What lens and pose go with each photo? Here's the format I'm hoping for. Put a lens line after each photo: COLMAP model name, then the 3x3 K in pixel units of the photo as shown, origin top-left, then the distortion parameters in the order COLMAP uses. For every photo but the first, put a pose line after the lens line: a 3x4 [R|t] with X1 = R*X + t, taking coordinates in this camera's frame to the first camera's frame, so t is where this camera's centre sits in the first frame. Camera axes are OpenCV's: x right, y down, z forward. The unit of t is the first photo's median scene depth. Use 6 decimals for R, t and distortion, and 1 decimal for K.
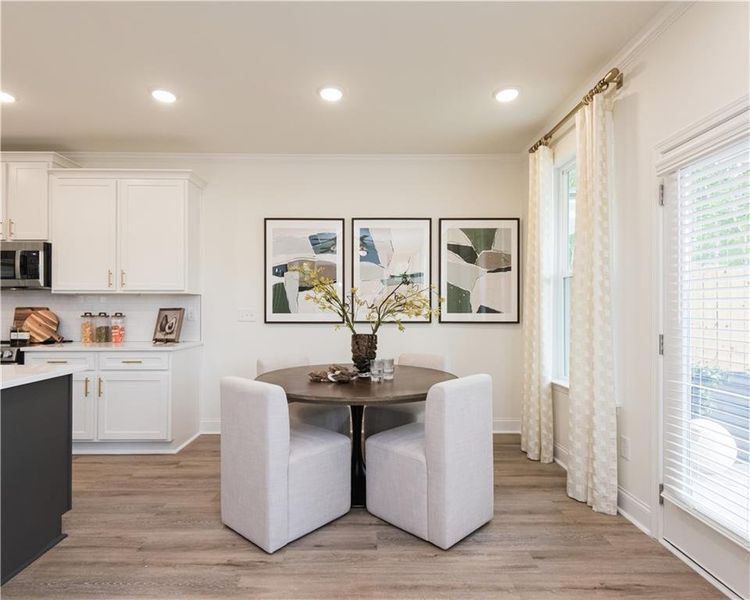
lens RADIAL K [[412.5, 0, 373.7], [0, 412.5, 307.2], [0, 0, 1]] dist [0.018689, -0.012068]
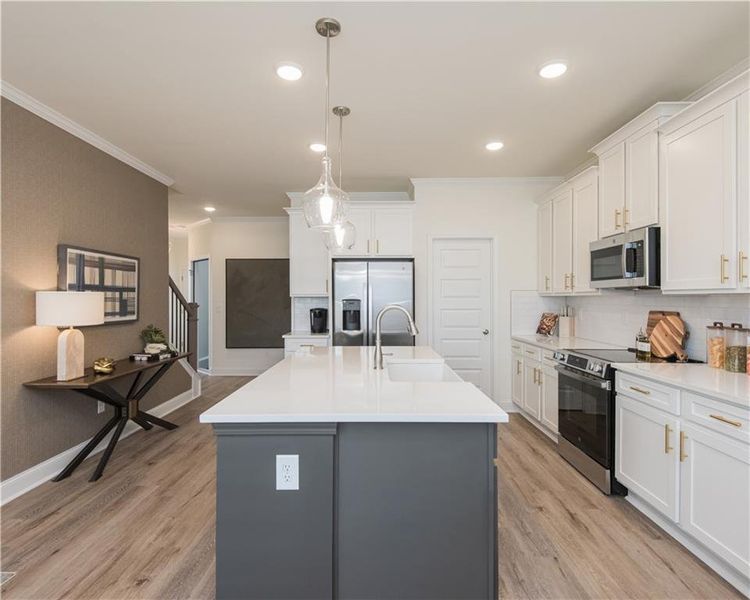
lens RADIAL K [[412.5, 0, 368.5], [0, 412.5, 299.0], [0, 0, 1]] dist [0.018689, -0.012068]
pose [[-0.032671, 0.000925, -0.999466, -0.017765], [0.004862, 0.999988, 0.000767, -0.026889], [0.999454, -0.004835, -0.032675, 0.474074]]
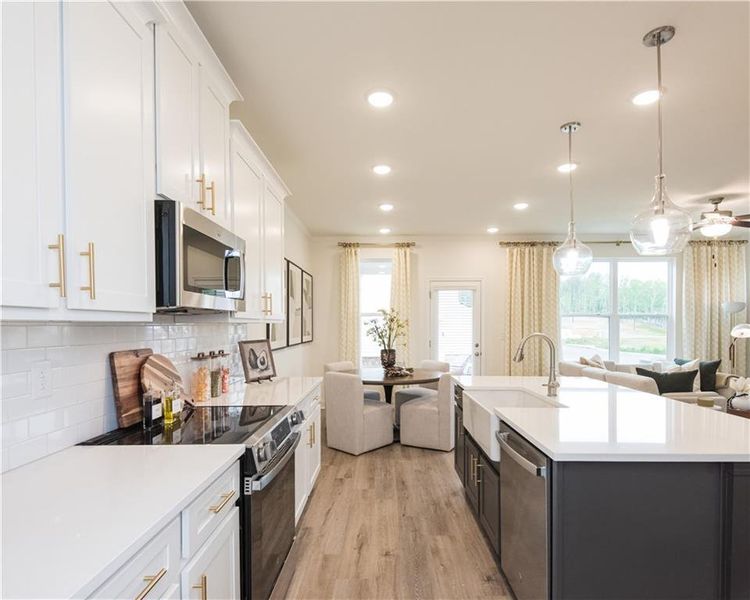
lens RADIAL K [[412.5, 0, 394.4], [0, 412.5, 329.3], [0, 0, 1]] dist [0.018689, -0.012068]
pose [[-0.005367, -0.014934, 0.999874, -1.298293], [-0.005094, 0.999876, 0.014906, -0.032037], [-0.999973, -0.005013, -0.005442, 0.719303]]
